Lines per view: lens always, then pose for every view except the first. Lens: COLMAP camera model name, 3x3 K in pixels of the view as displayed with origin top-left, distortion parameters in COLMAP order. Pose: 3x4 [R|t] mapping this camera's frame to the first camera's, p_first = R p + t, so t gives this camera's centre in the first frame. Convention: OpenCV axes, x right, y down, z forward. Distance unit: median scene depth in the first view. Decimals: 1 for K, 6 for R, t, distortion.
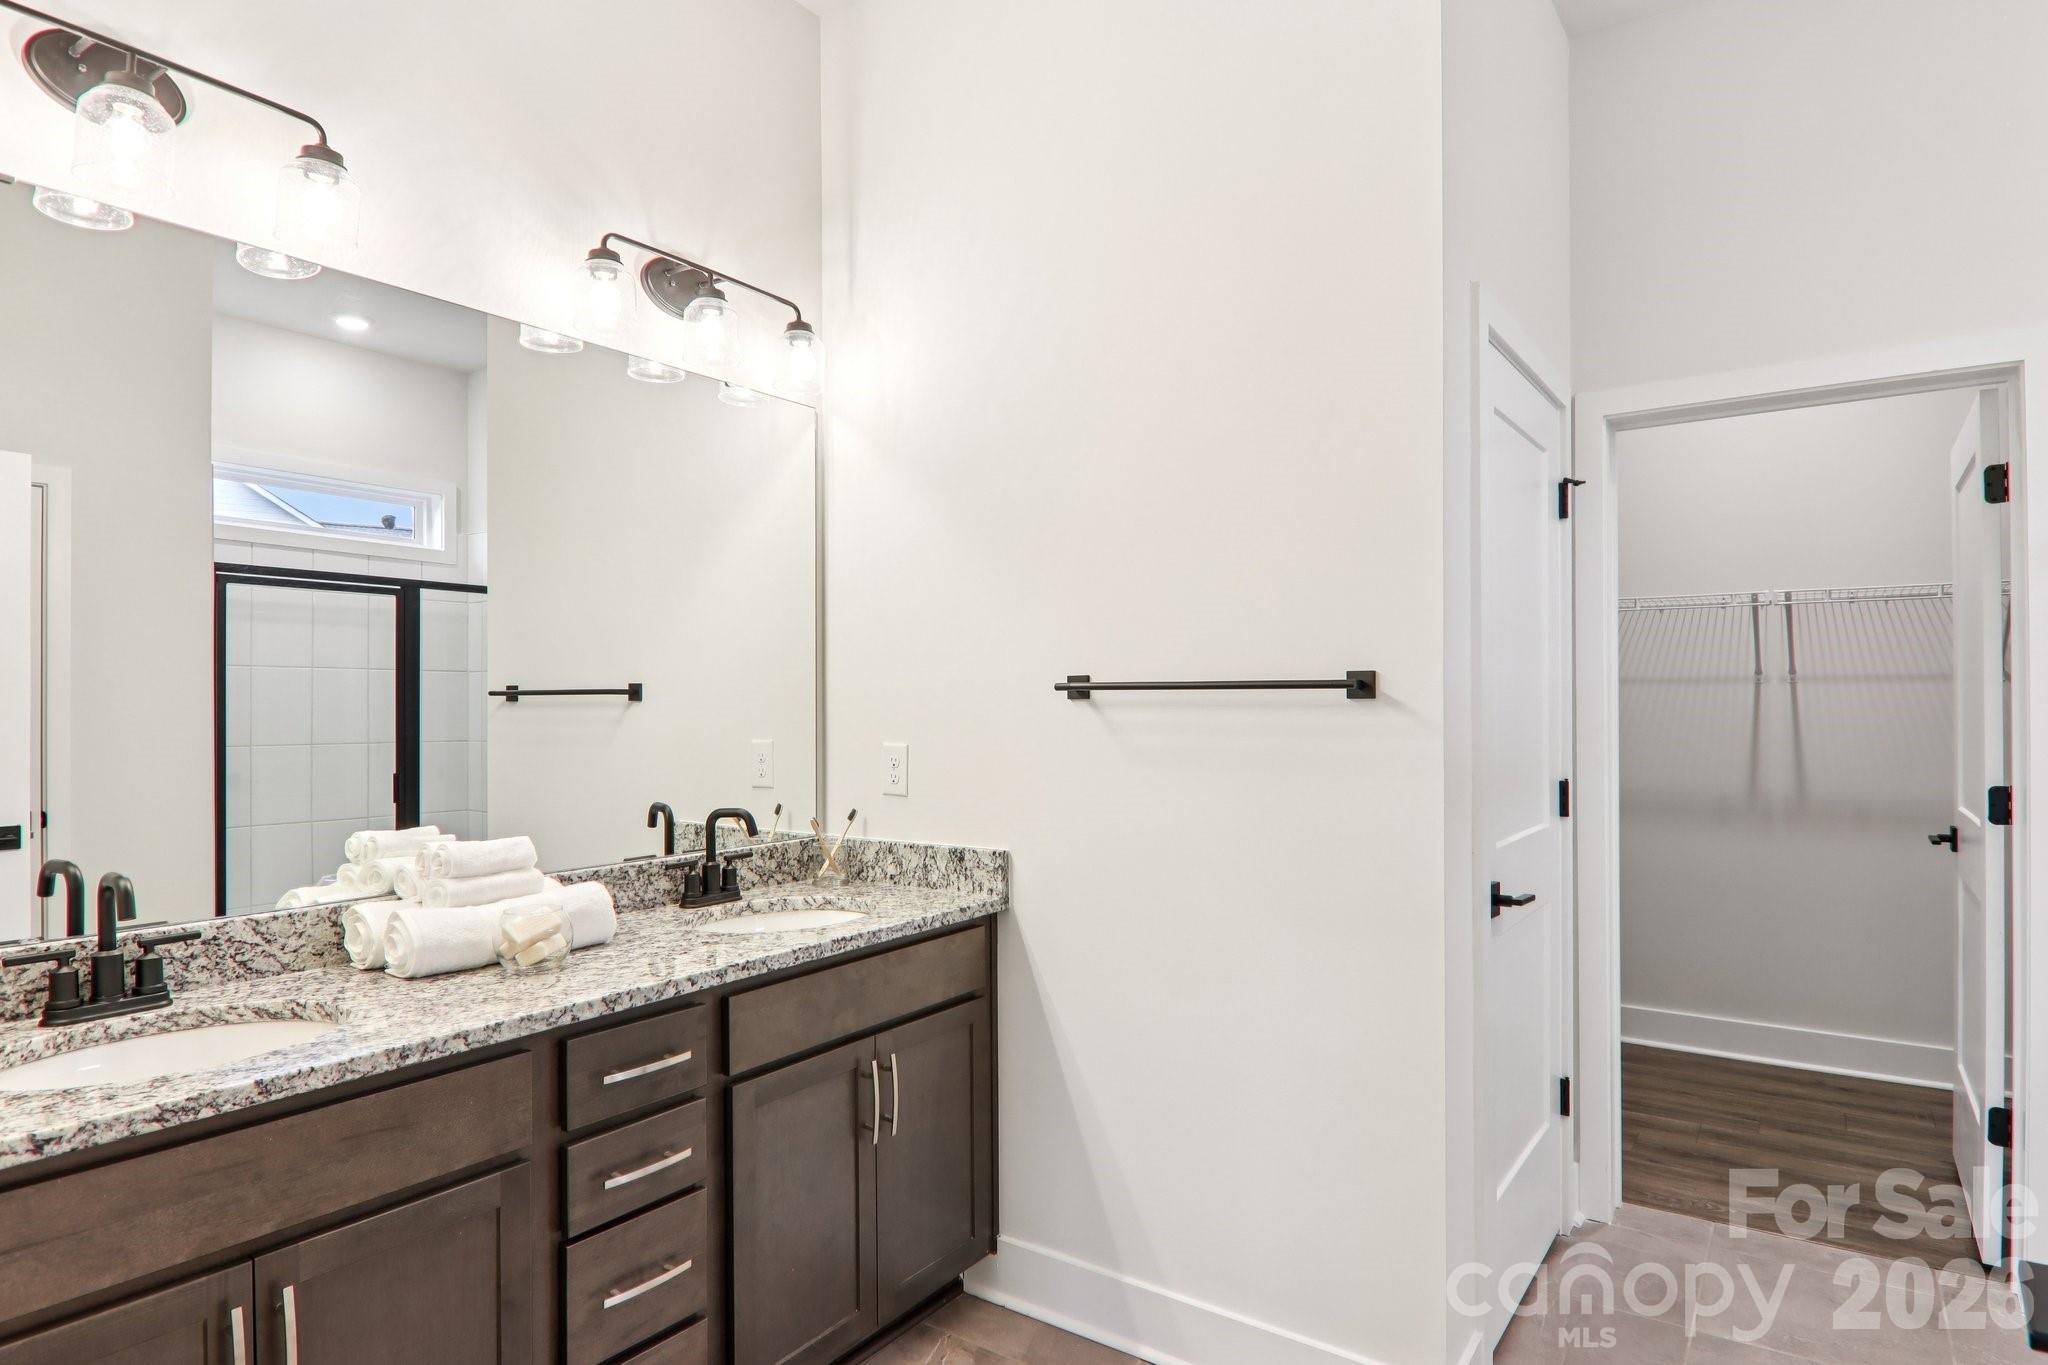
lens RADIAL K [[1155.7, 0, 1013.1], [0, 1155.7, 705.1], [0, 0, 1]] dist [0.018977, -0.025721]
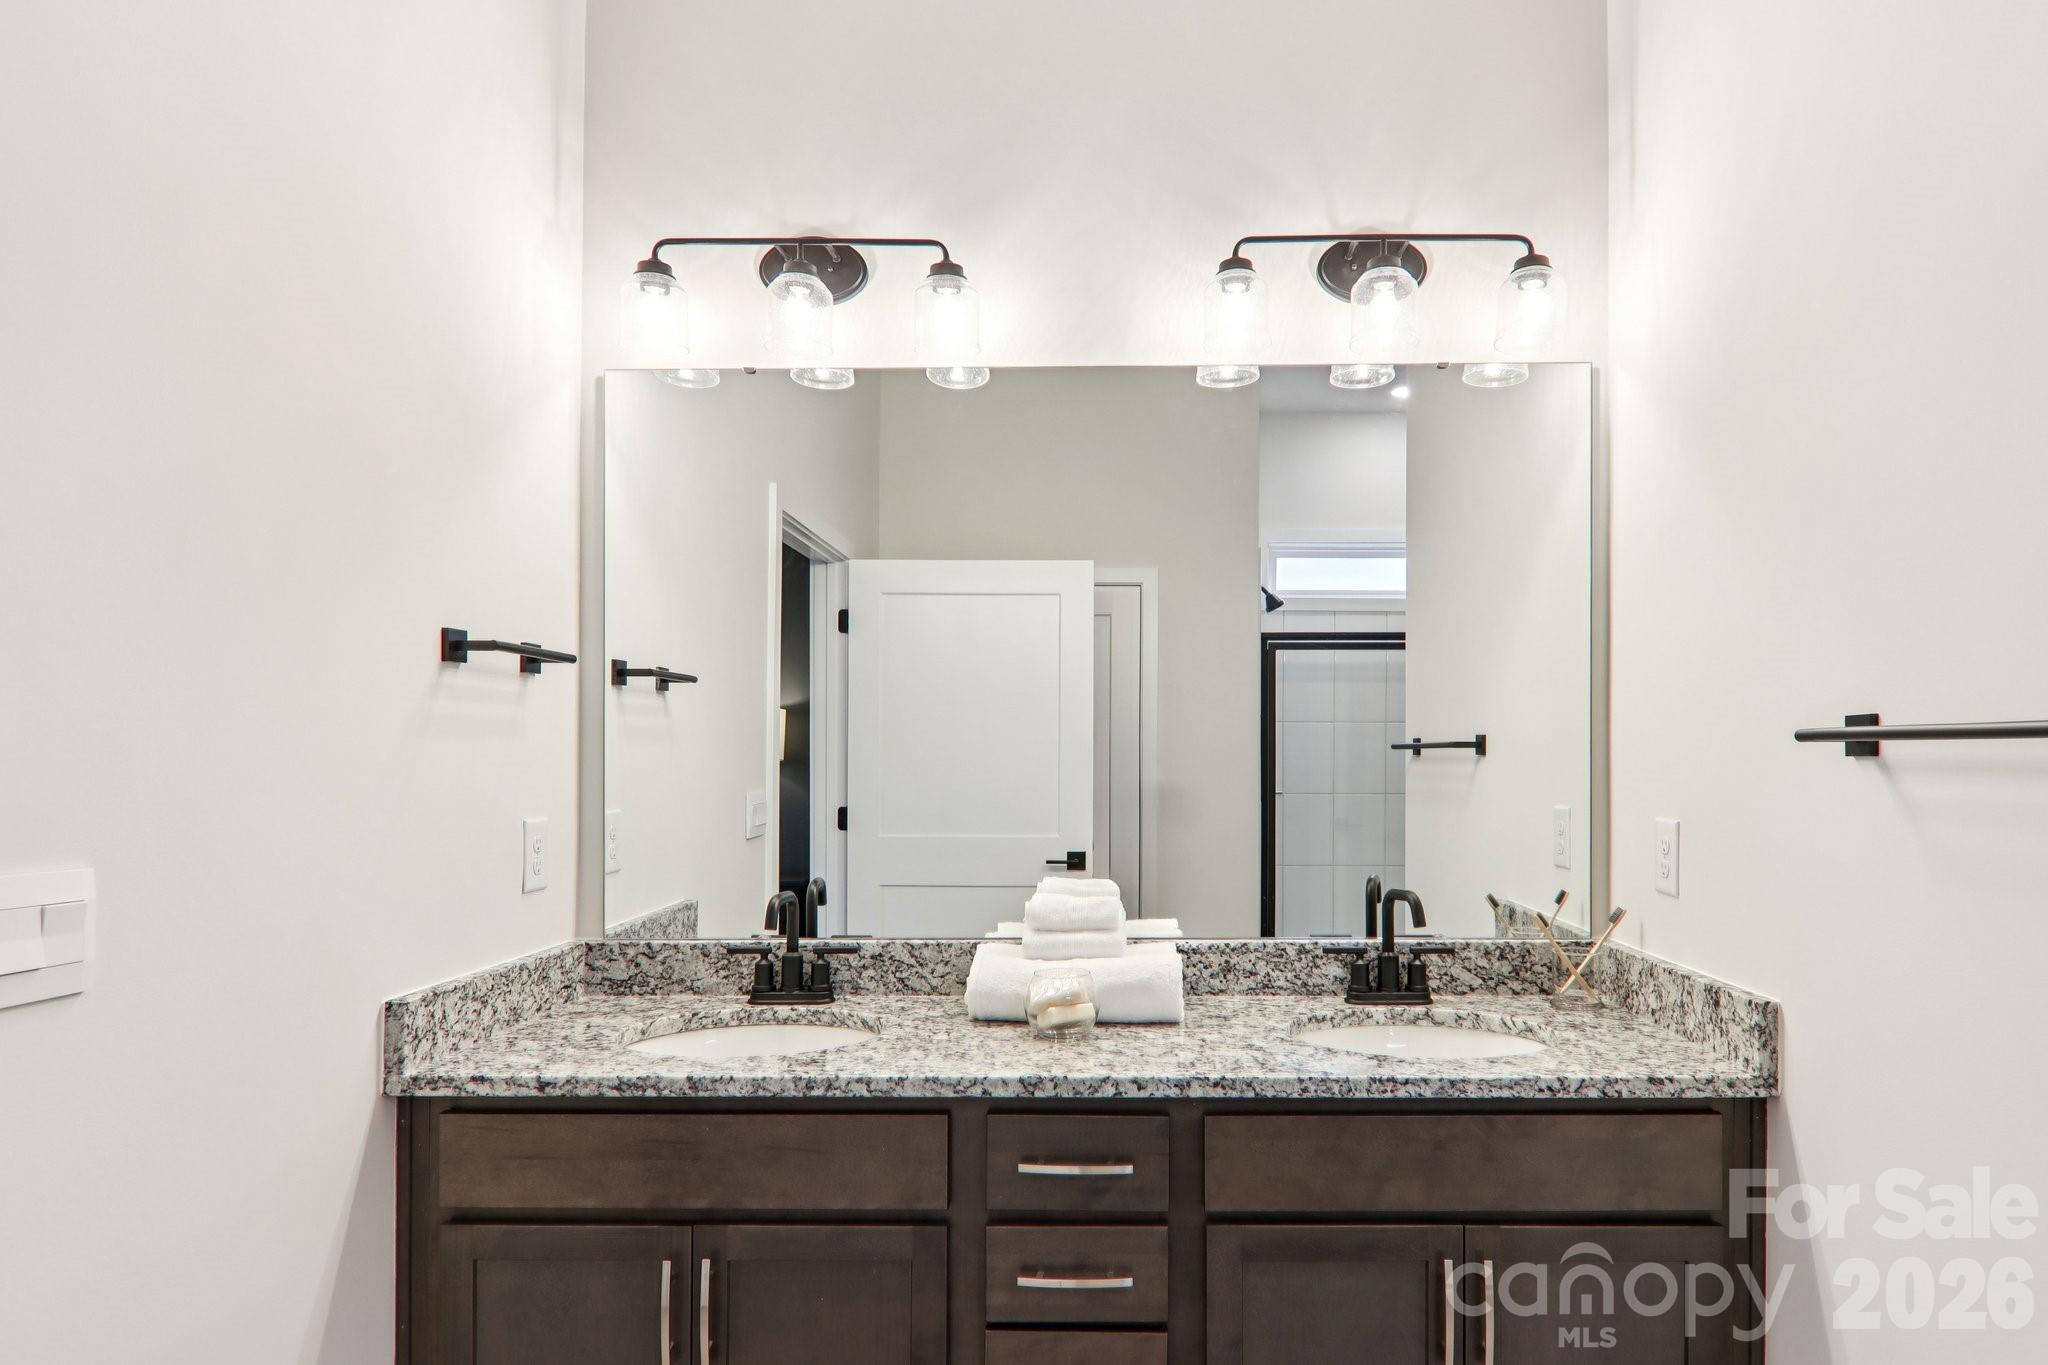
lens RADIAL K [[1169.3, 0, 1026.2], [0, 1169.3, 748.8], [0, 0, 1]] dist [0.008059, -0.001763]
pose [[0.561288, -0.002790, -0.827616, 0.387975], [-0.001958, 0.999987, -0.004700, -0.006642], [0.827618, 0.004259, 0.561276, 0.433564]]
